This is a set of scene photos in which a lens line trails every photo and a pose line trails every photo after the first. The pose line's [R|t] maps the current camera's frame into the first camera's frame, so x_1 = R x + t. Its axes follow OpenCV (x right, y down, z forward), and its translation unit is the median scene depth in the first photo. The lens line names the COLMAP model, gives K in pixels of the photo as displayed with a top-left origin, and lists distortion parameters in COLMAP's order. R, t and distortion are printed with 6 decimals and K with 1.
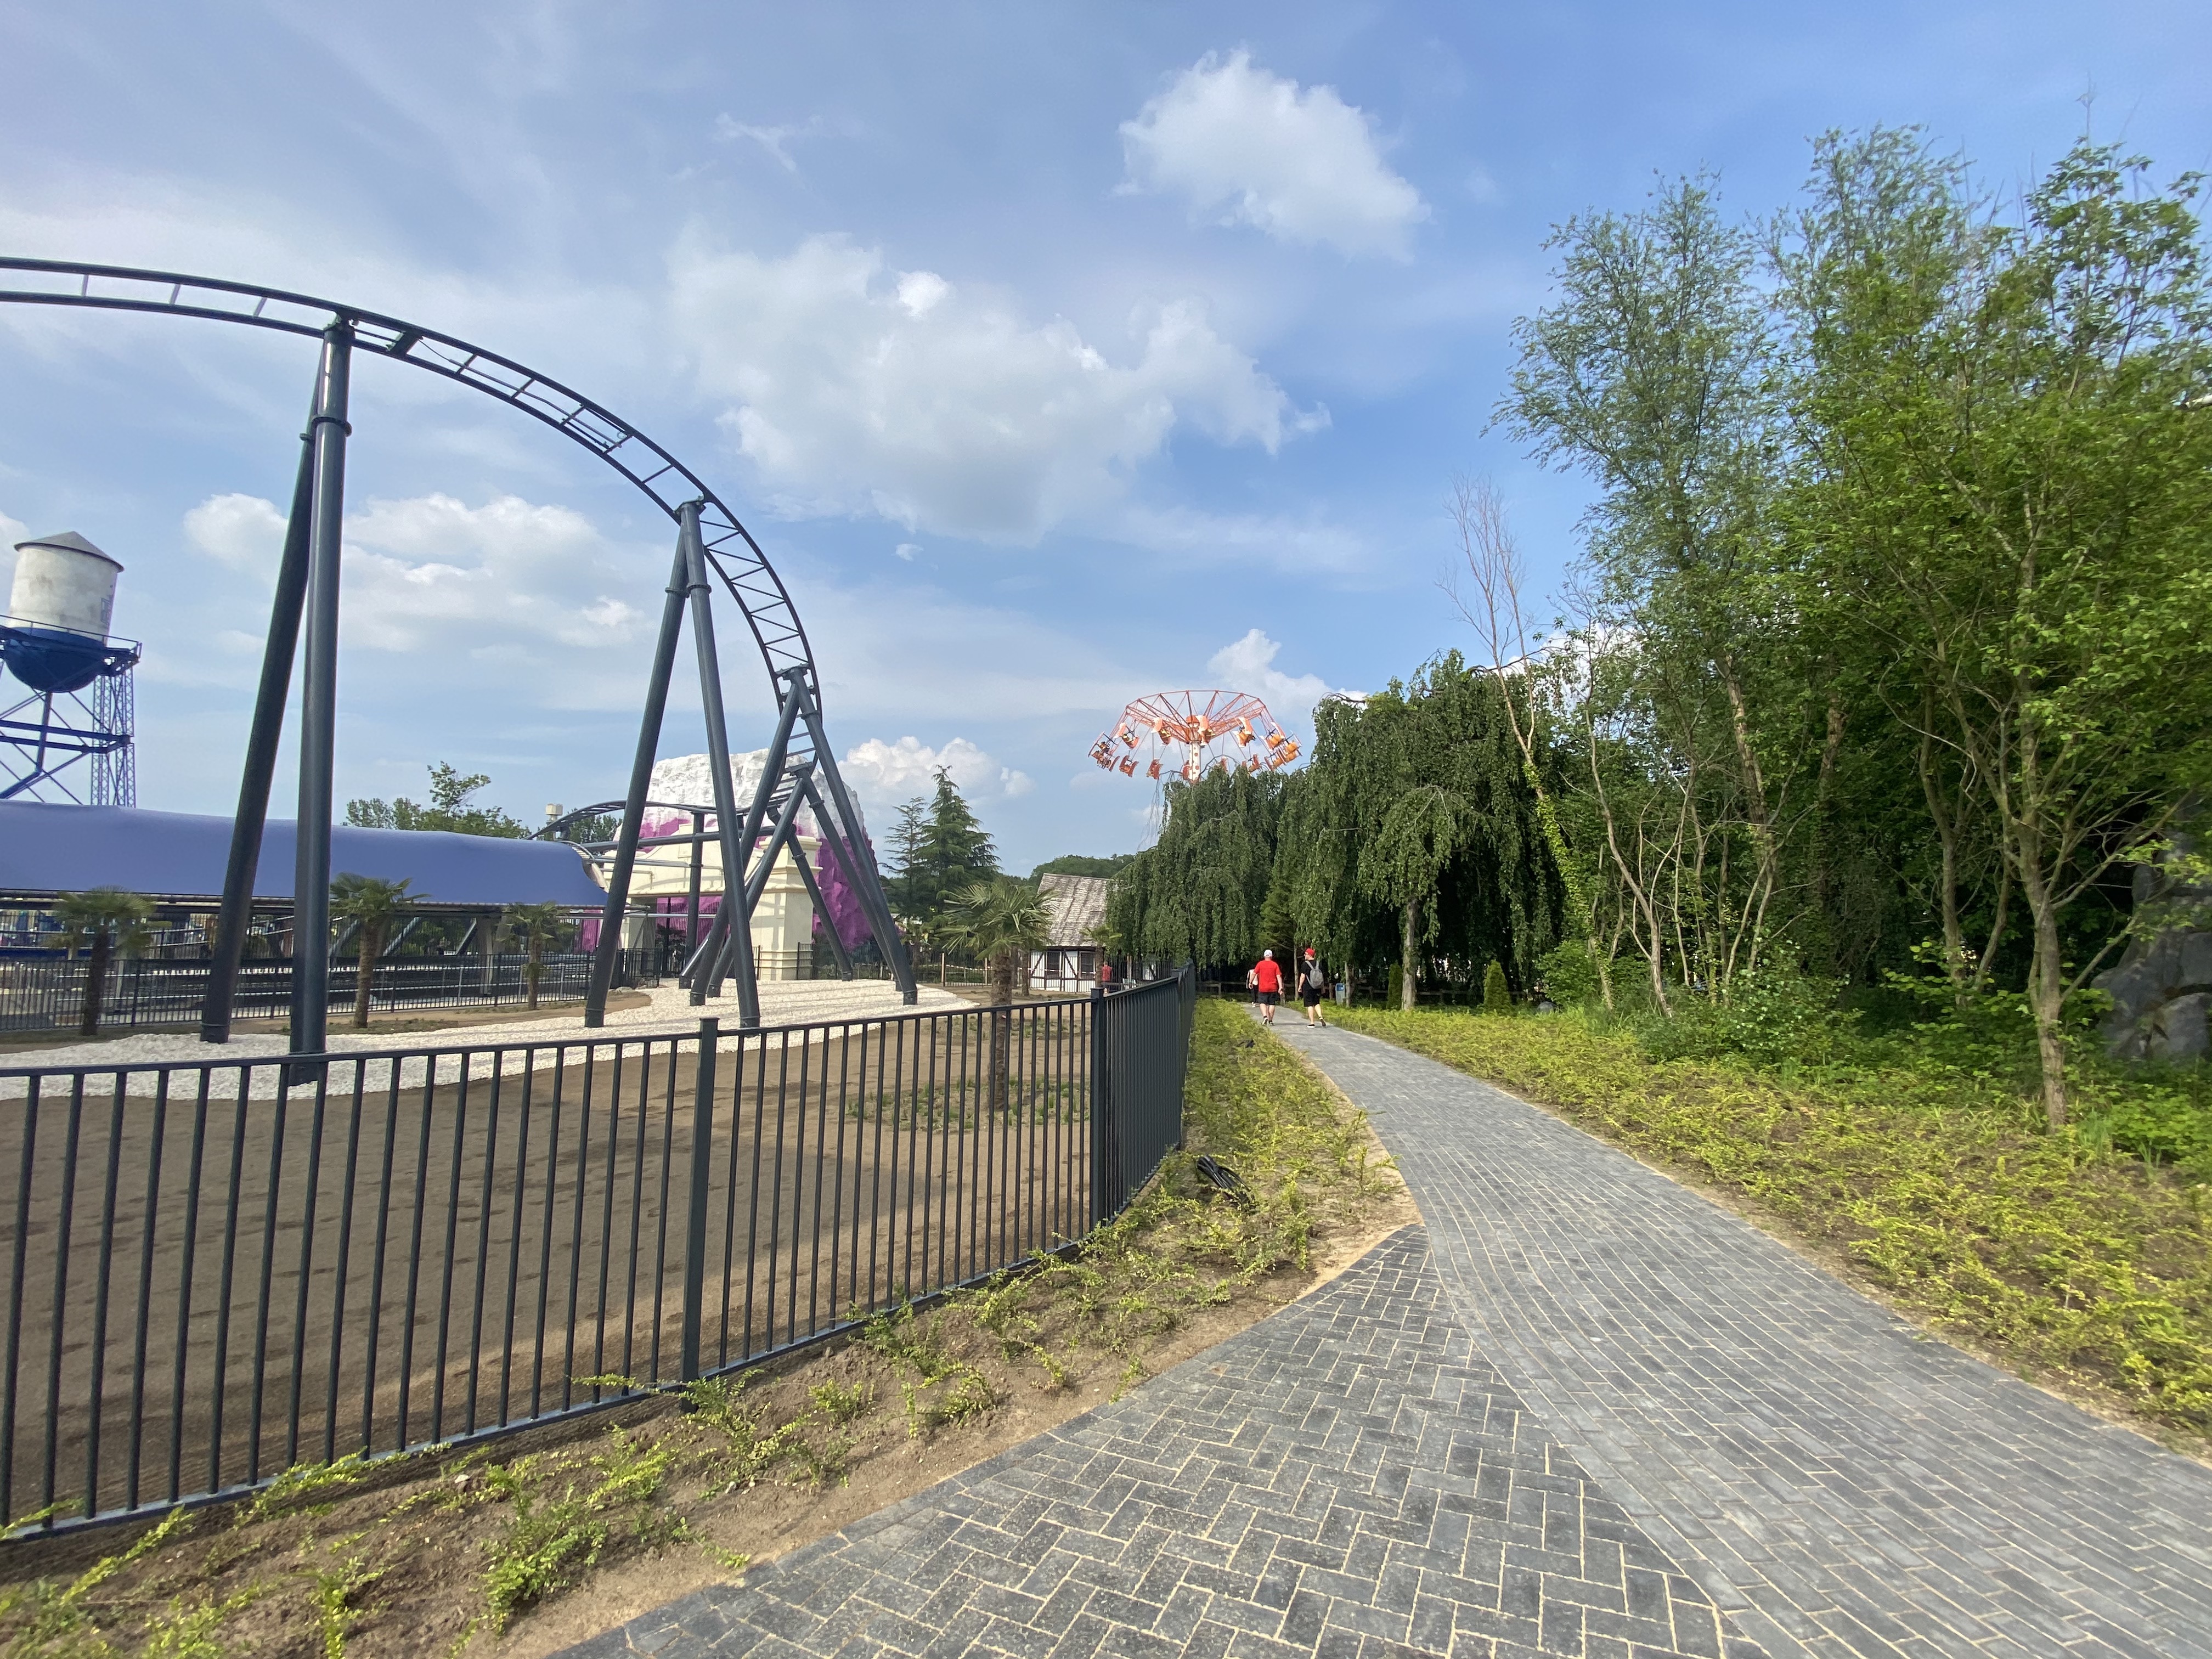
lens RADIAL K [[883.4, 0, 1106.0], [0, 883.4, 829.5], [0, 0, 1]] dist [-0.000365, -0.014577]
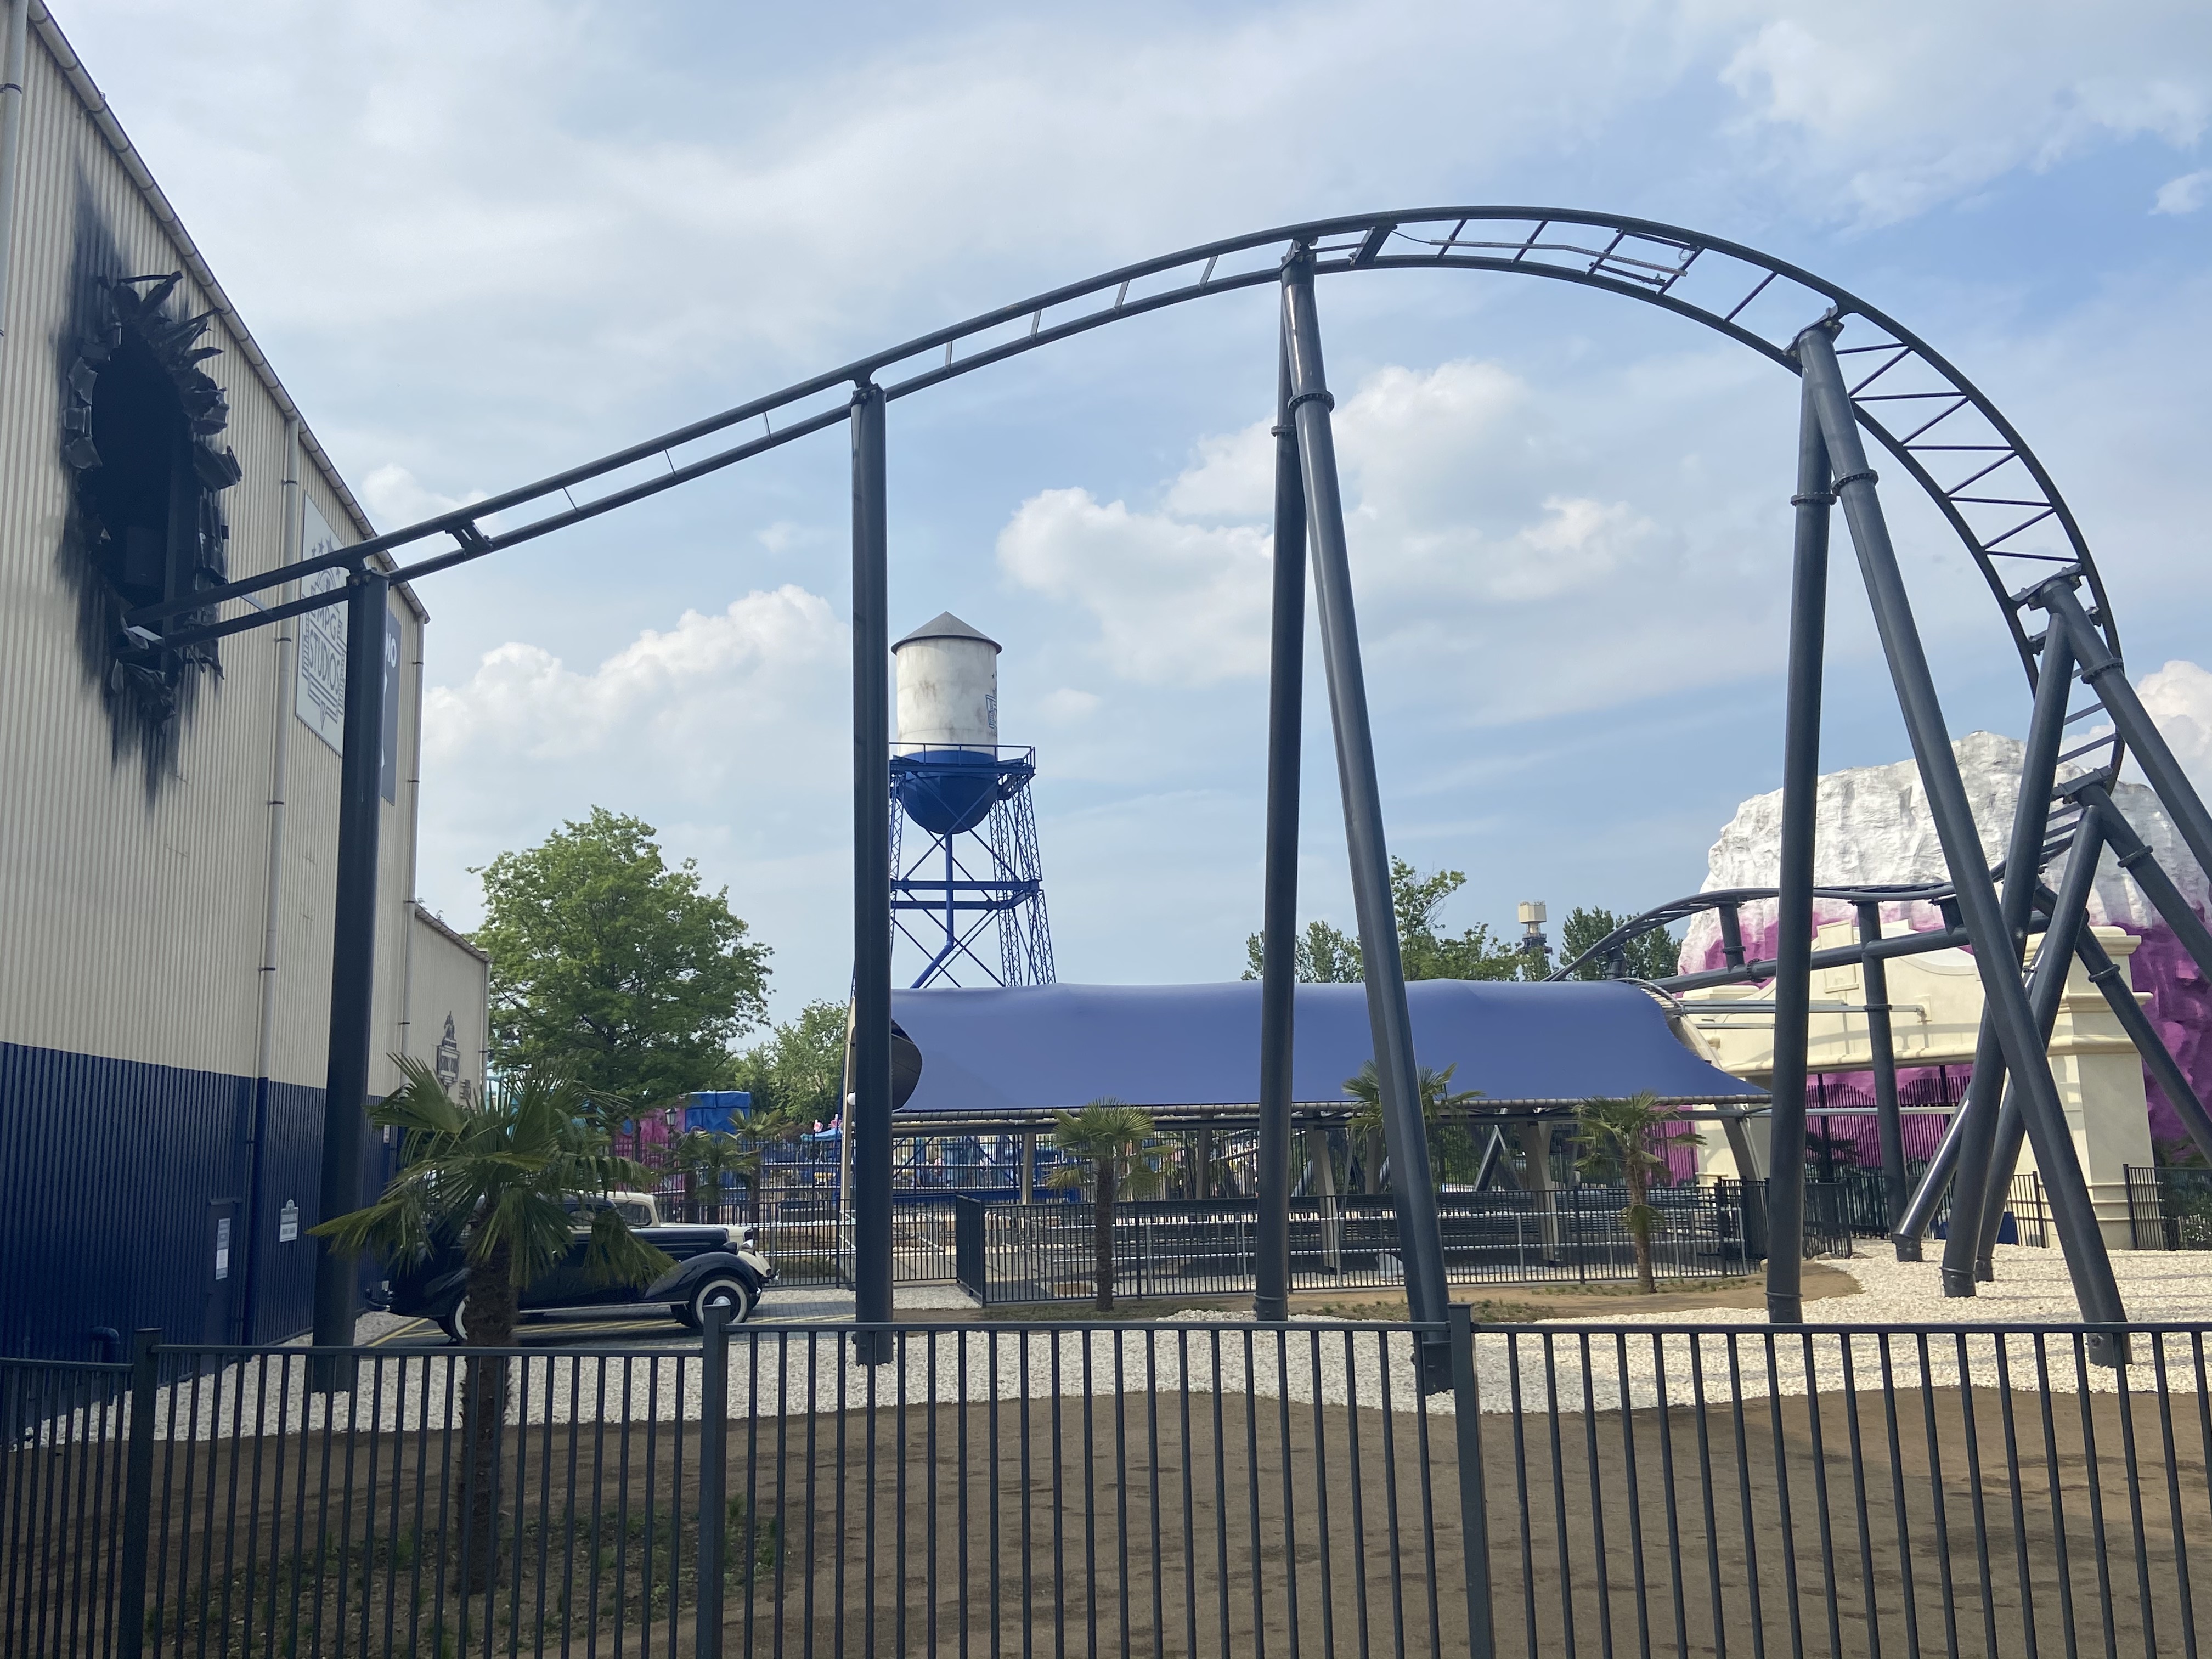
lens RADIAL K [[1898.6, 0, 1103.3], [0, 1898.6, 794.1], [0, 0, 1]] dist [0.072597, -0.007836]
pose [[0.708788, -0.147288, -0.689874, -0.015616], [0.105063, 0.989093, -0.103227, -0.016353], [0.697554, 0.000686, 0.716532, -0.102766]]
